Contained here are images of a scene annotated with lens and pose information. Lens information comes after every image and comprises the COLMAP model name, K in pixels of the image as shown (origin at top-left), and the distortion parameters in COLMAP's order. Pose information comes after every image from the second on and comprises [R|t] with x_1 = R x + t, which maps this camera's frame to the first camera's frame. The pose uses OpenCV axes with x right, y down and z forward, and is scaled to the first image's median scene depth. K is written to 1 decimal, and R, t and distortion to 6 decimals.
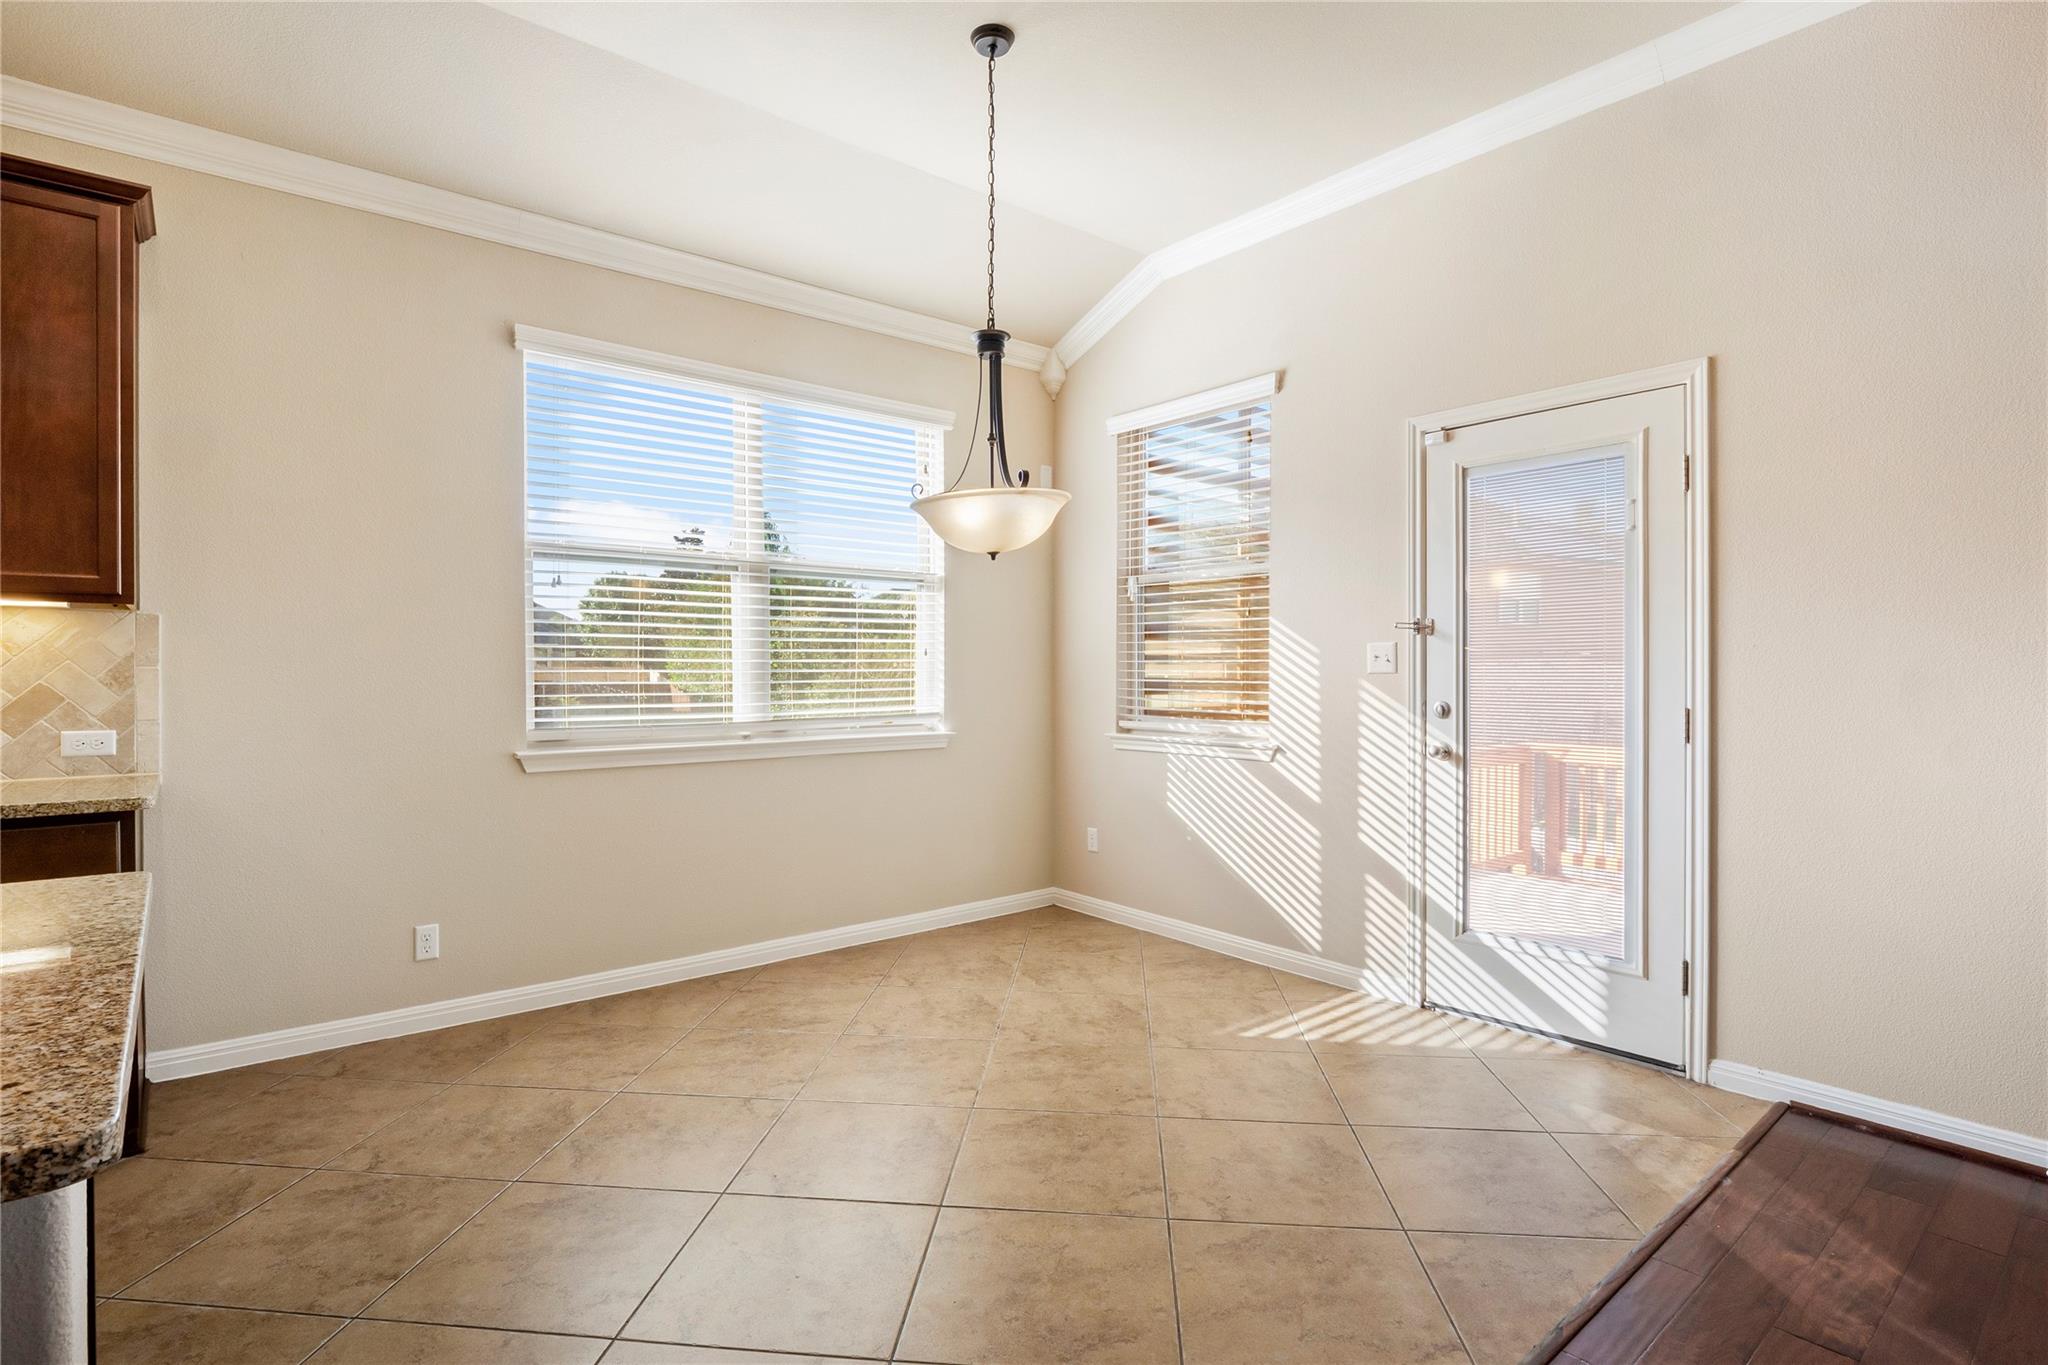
lens RADIAL K [[999.8, 0, 1008.4], [0, 999.8, 677.4], [0, 0, 1]] dist [-0.009925, -0.001019]
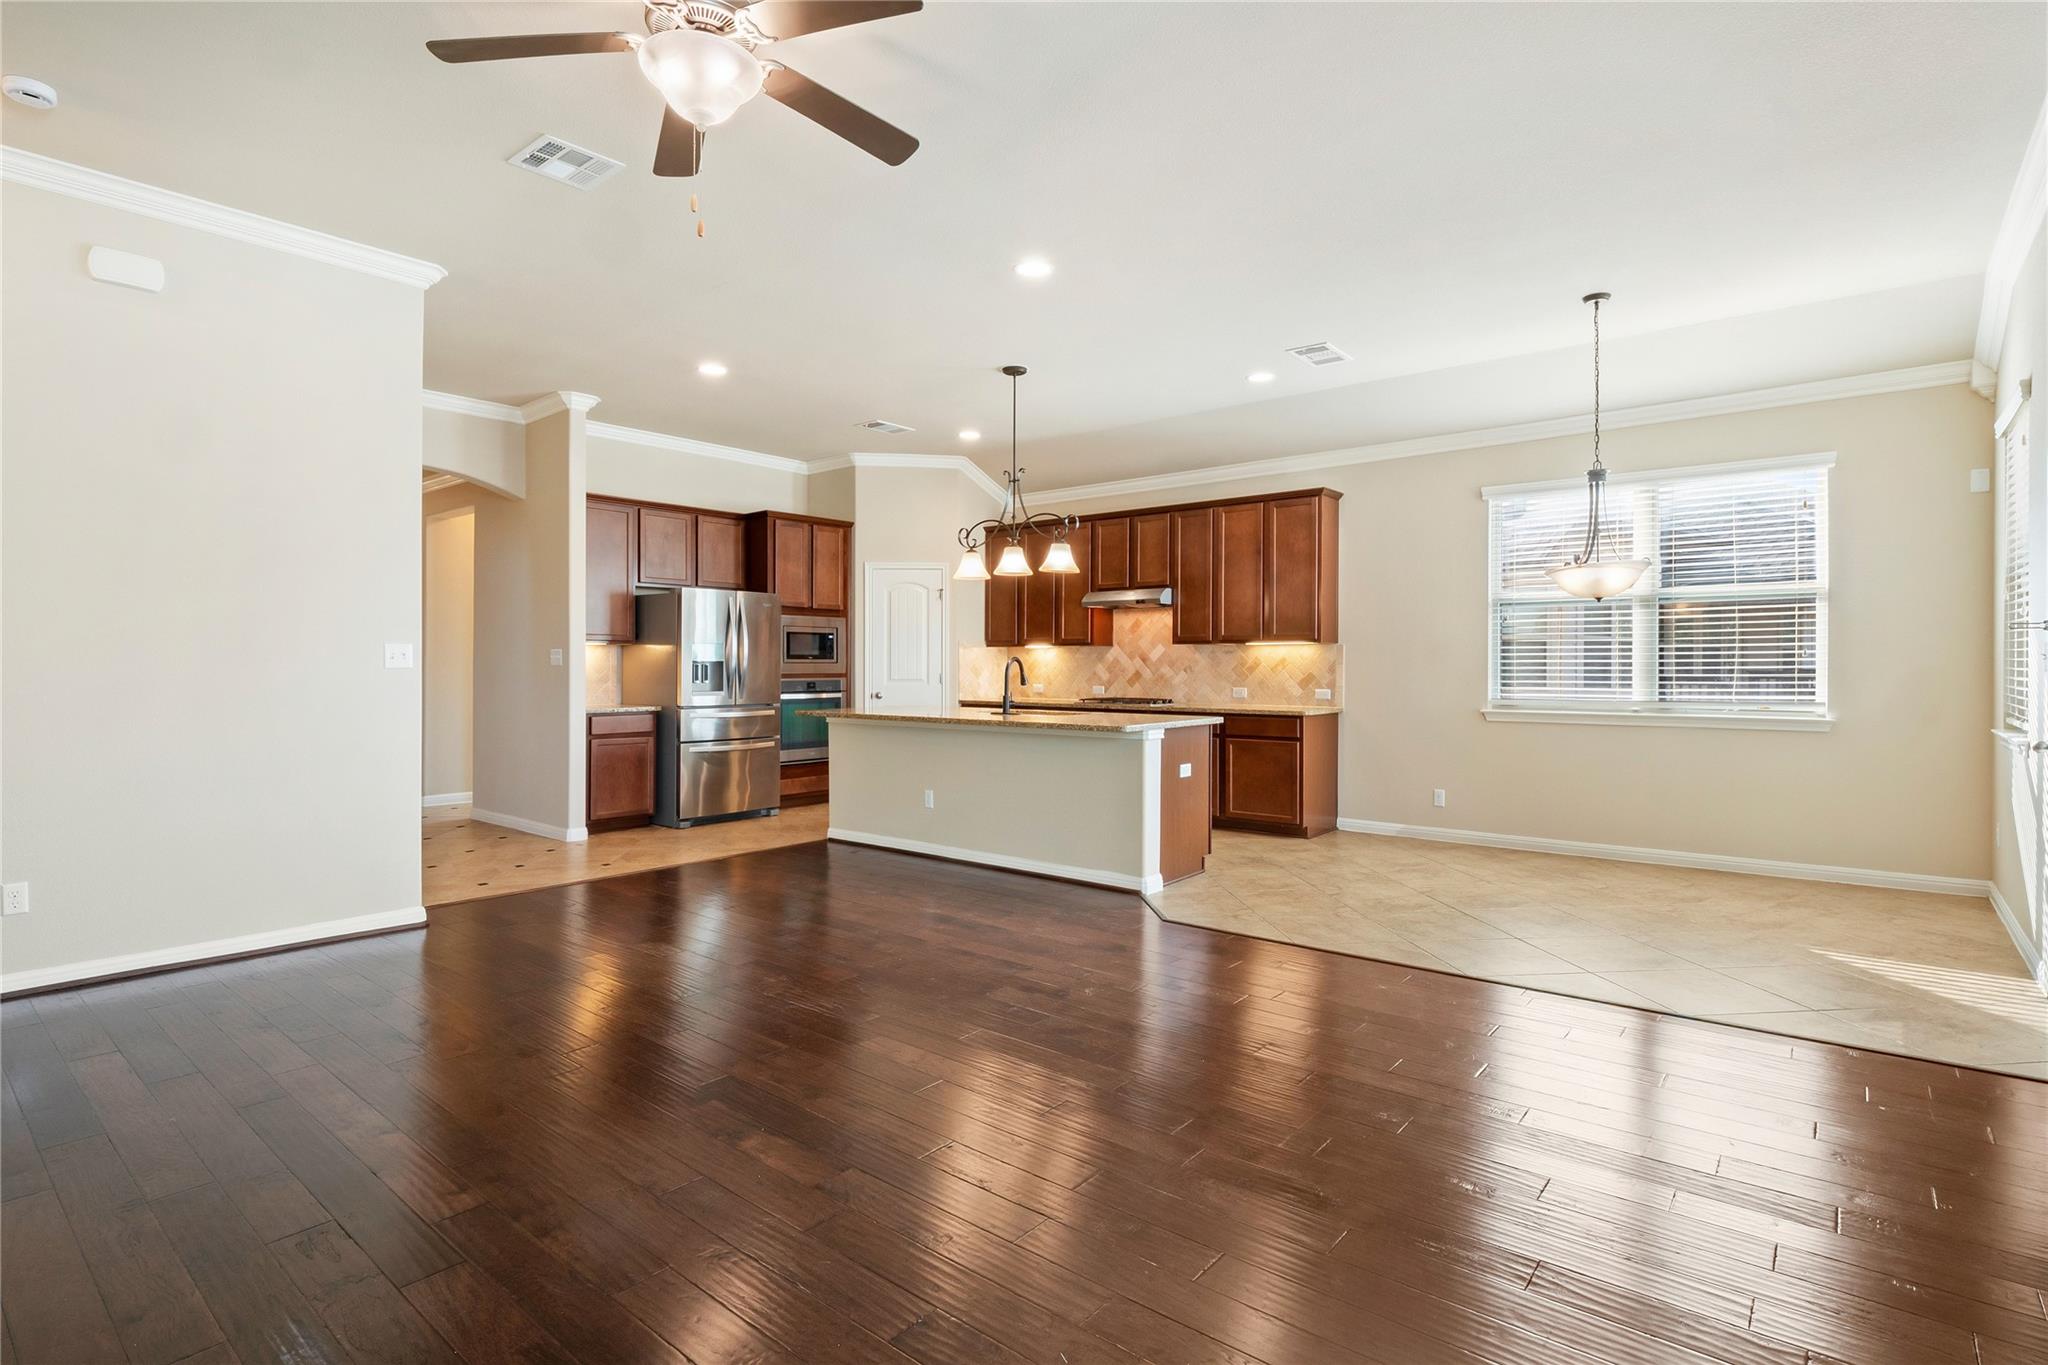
lens RADIAL K [[999.8, 0, 1019.0], [0, 999.8, 665.8], [0, 0, 1]] dist [-0.009925, -0.001019]
pose [[0.192418, 0.000132, -0.981313, 1.495249], [-0.008678, 0.999961, -0.001567, 0.001315], [0.981275, 0.008818, 0.192412, -0.302719]]
